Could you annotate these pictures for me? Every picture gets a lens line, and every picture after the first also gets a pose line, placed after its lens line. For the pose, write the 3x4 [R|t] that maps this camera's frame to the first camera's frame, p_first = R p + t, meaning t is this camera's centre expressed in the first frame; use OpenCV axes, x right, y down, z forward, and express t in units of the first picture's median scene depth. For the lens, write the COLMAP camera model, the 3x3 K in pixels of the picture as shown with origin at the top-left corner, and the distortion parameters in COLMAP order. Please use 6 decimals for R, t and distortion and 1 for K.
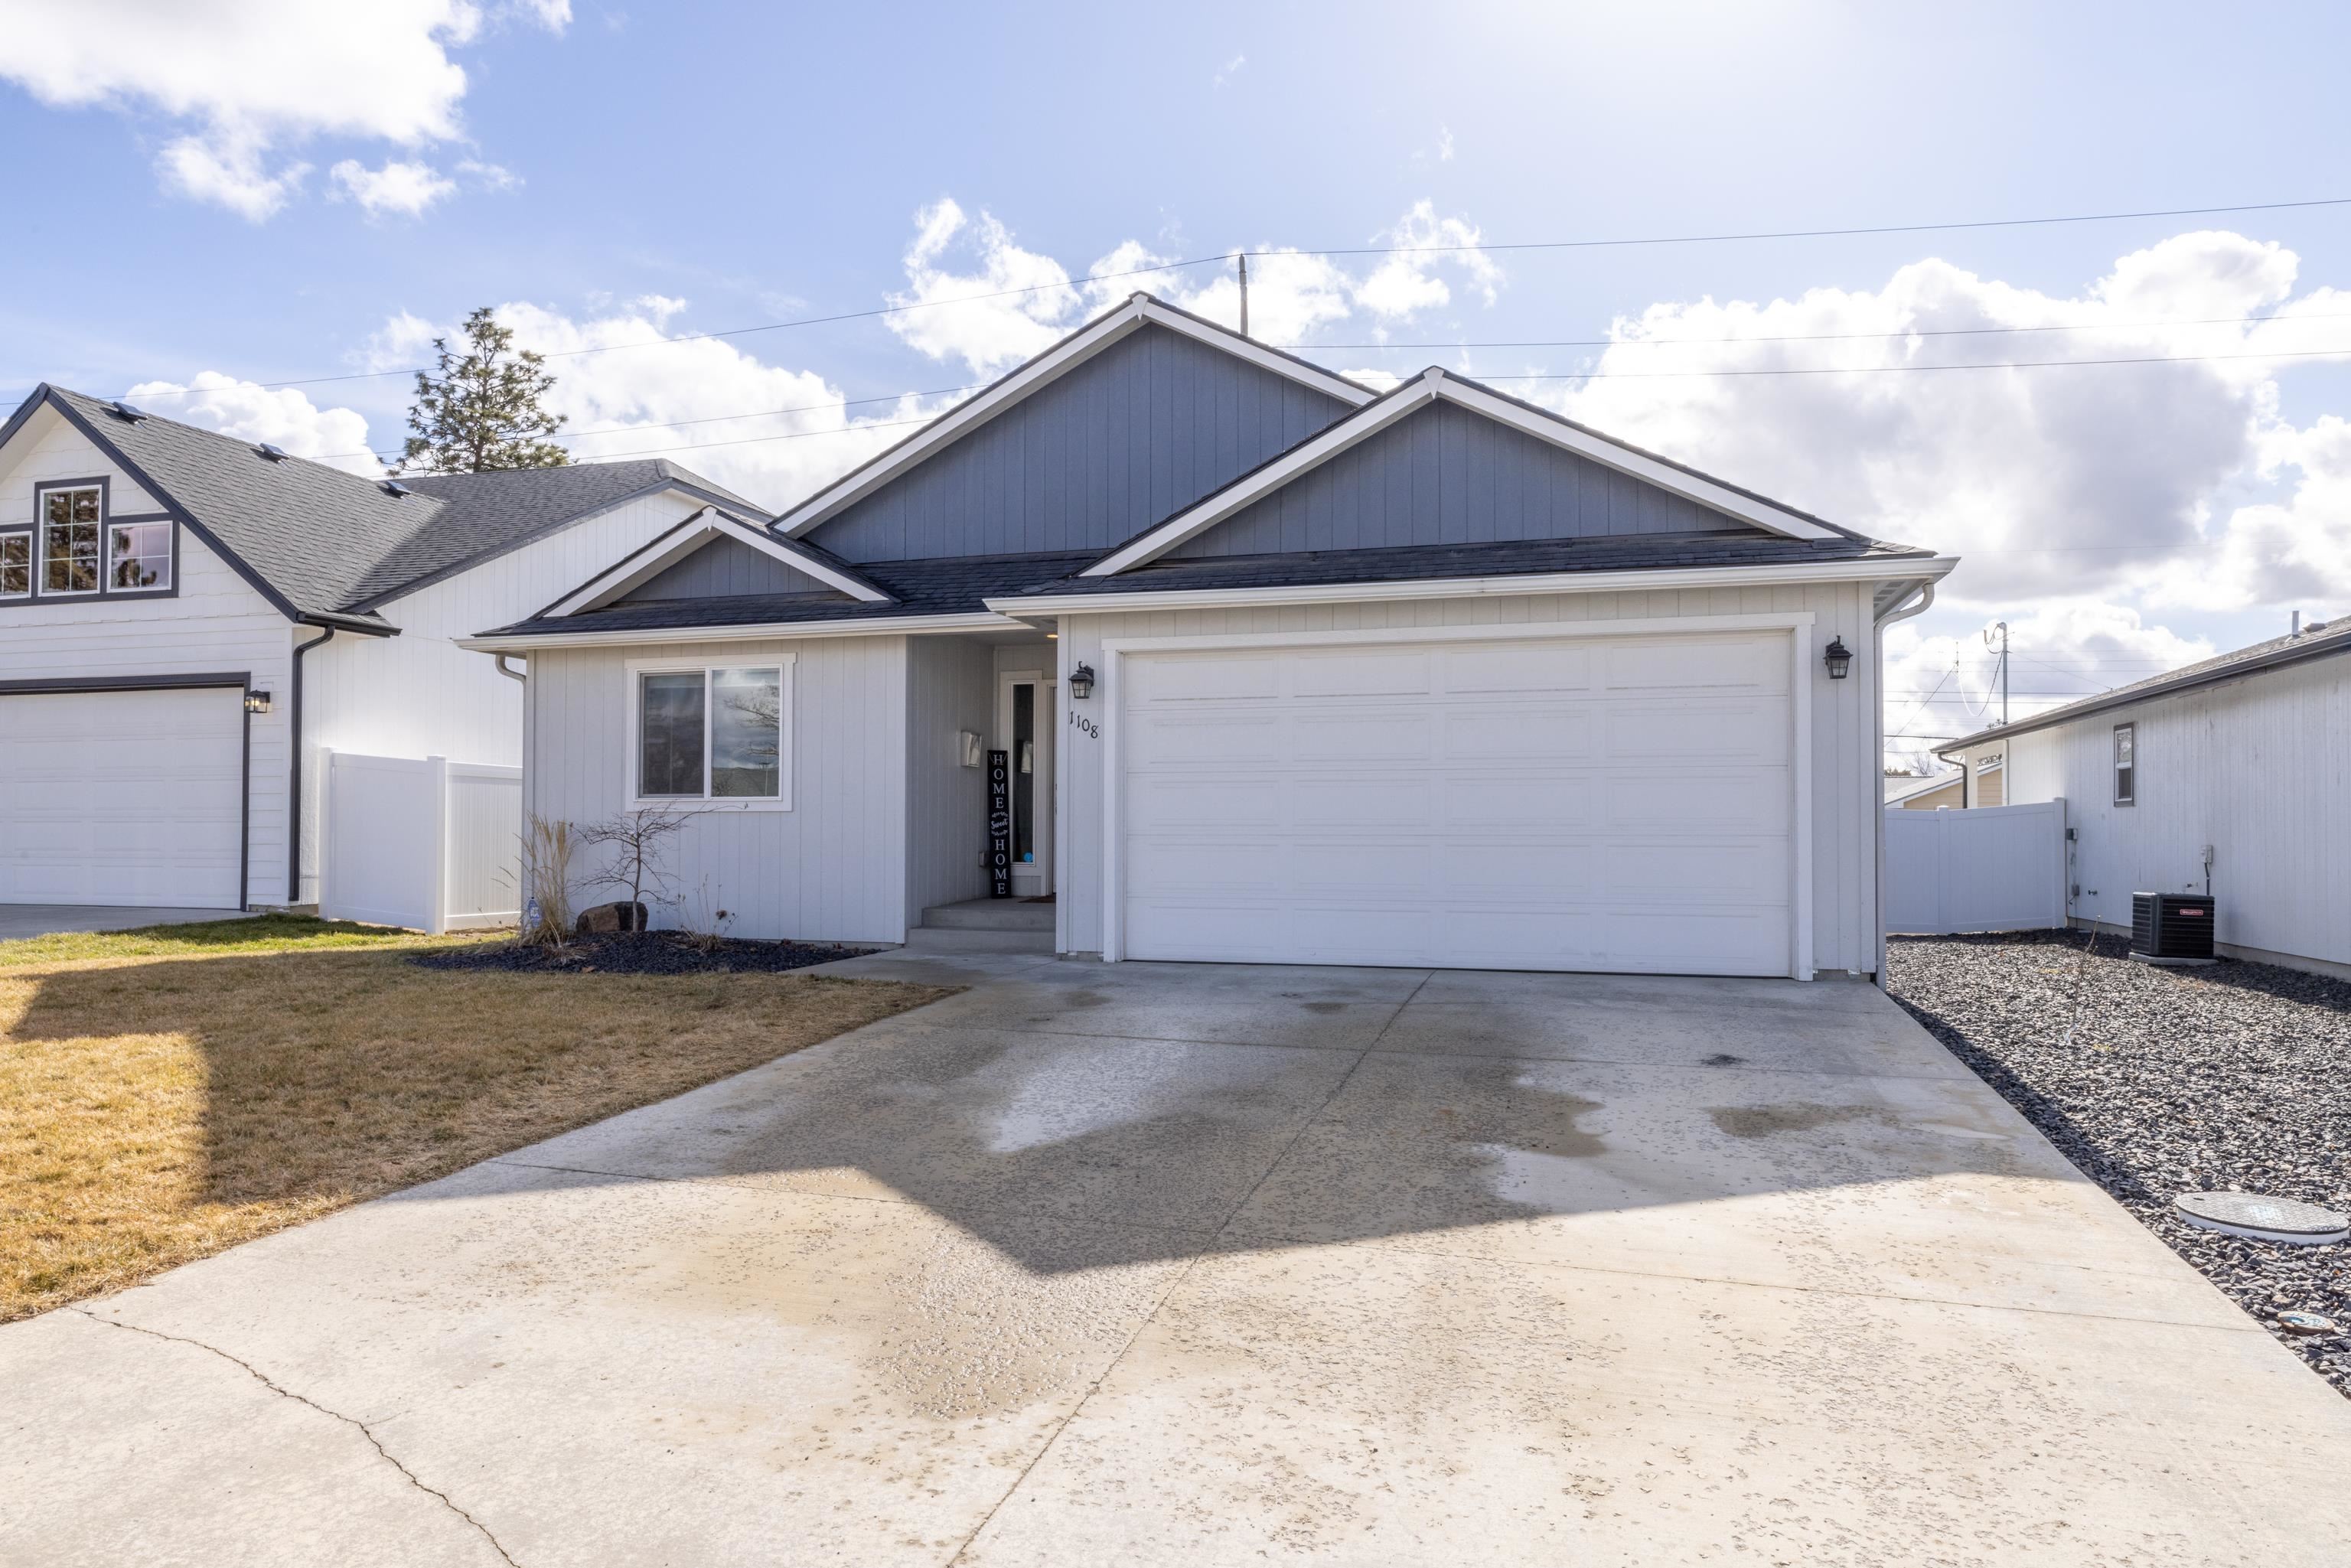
lens RADIAL K [[1366.1, 0, 1218.1], [0, 1366.1, 800.8], [0, 0, 1]] dist [0.004846, -0.000775]
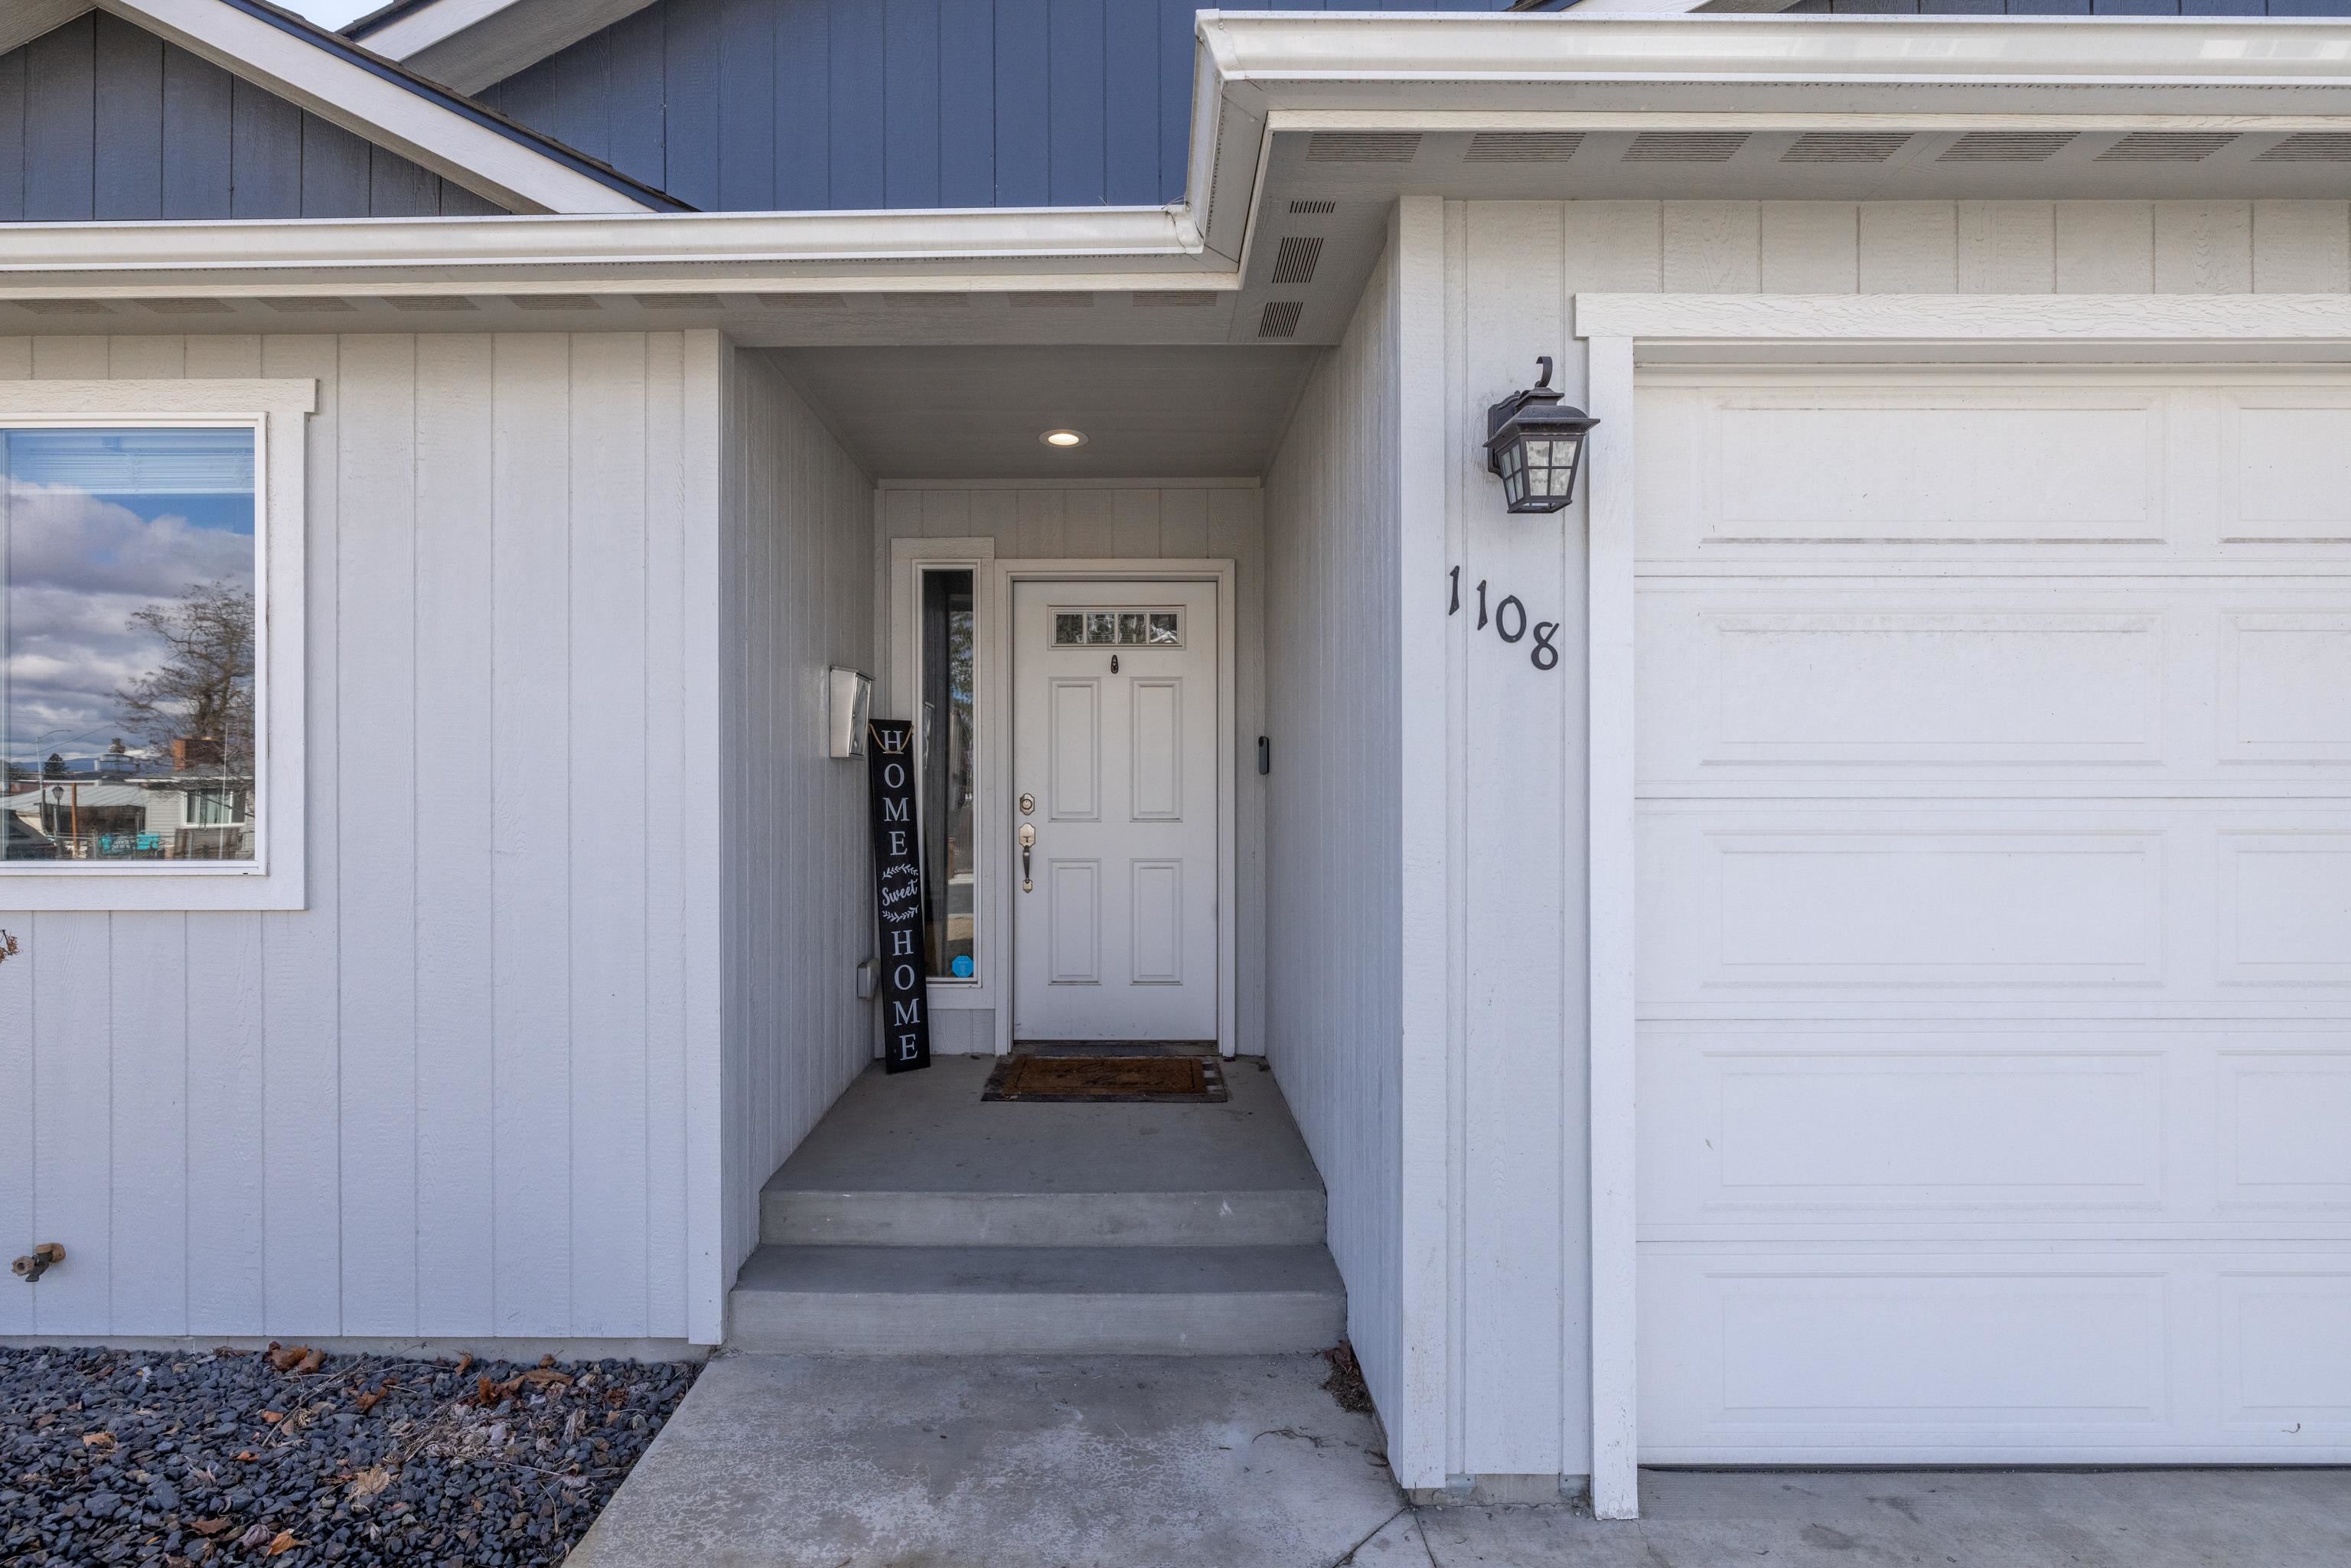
lens RADIAL K [[1127.4, 0, 1136.4], [0, 1127.4, 802.9], [0, 0, 1]] dist [-0.004314, -0.000357]
pose [[0.967460, -0.002726, 0.253010, -0.188637], [-0.003227, 0.999728, 0.023112, -0.020767], [-0.253004, -0.023177, 0.967188, 0.682842]]
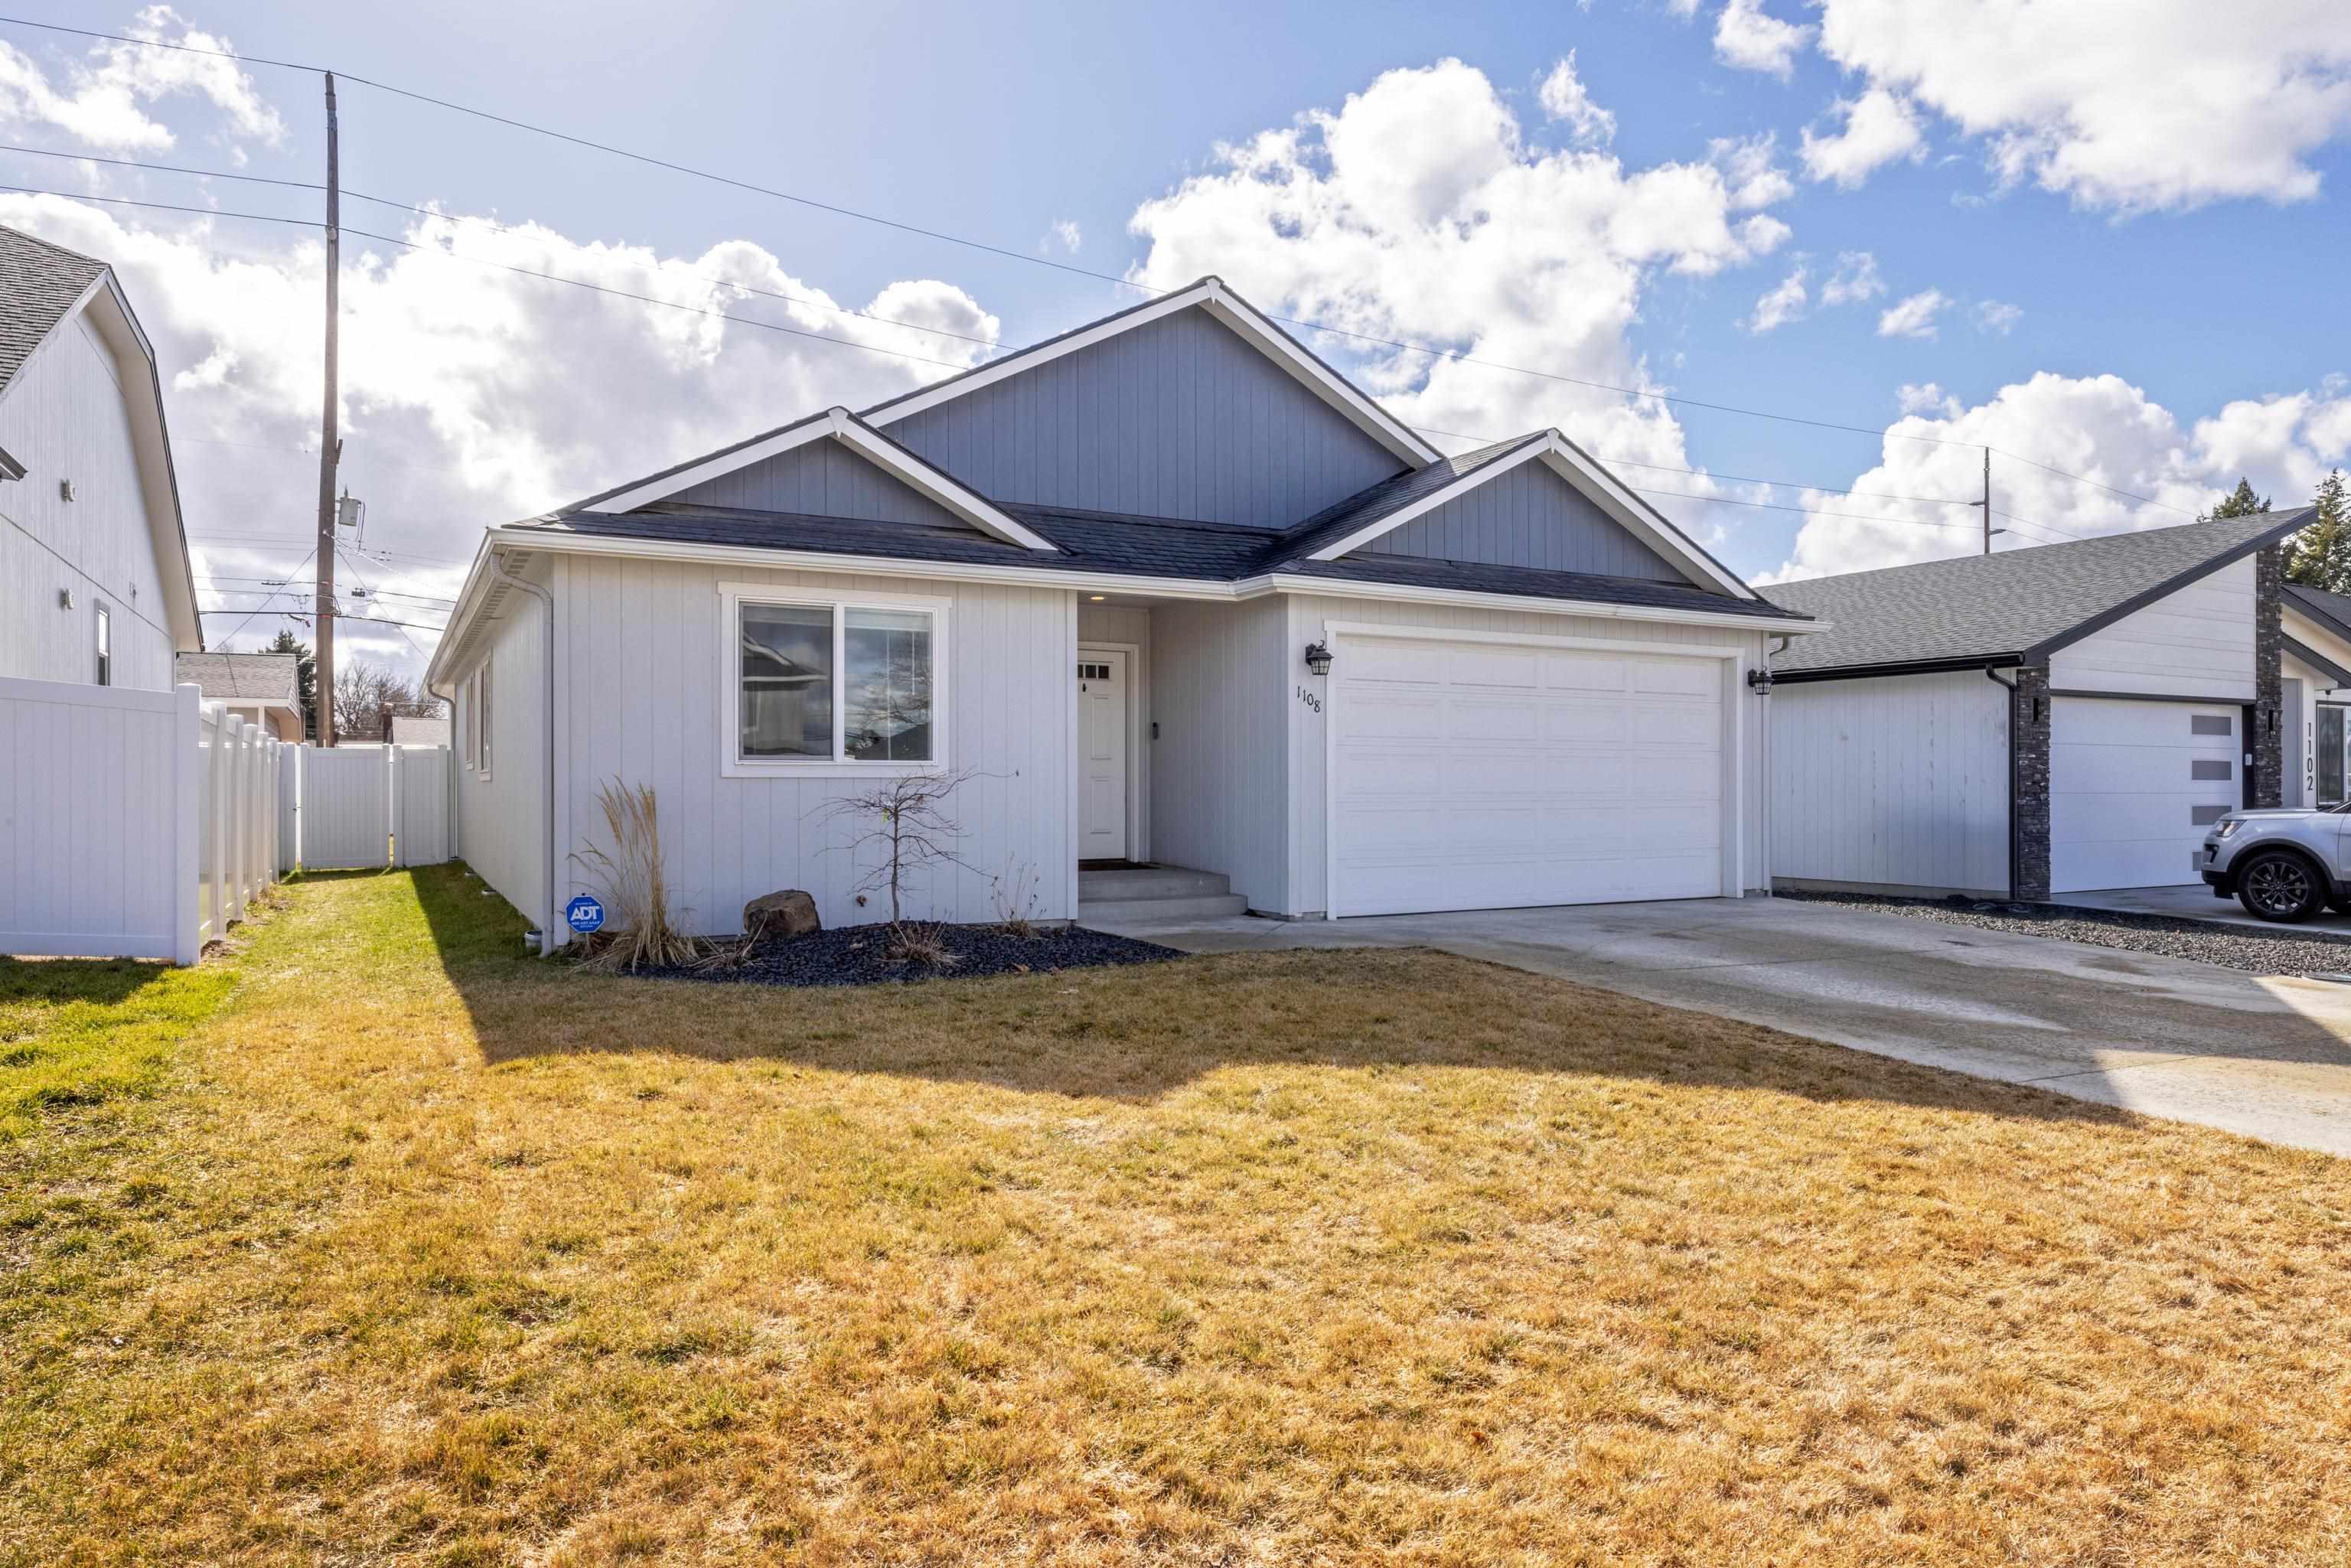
lens RADIAL K [[1444.1, 0, 1175.5], [0, 1444.1, 784.0], [0, 0, 1]] dist [0.000649, -0.000854]
pose [[0.719989, 0.001527, 0.693984, -0.806302], [-0.012578, 0.999862, 0.010849, -0.000369], [-0.693871, -0.016540, 0.719909, 0.222775]]
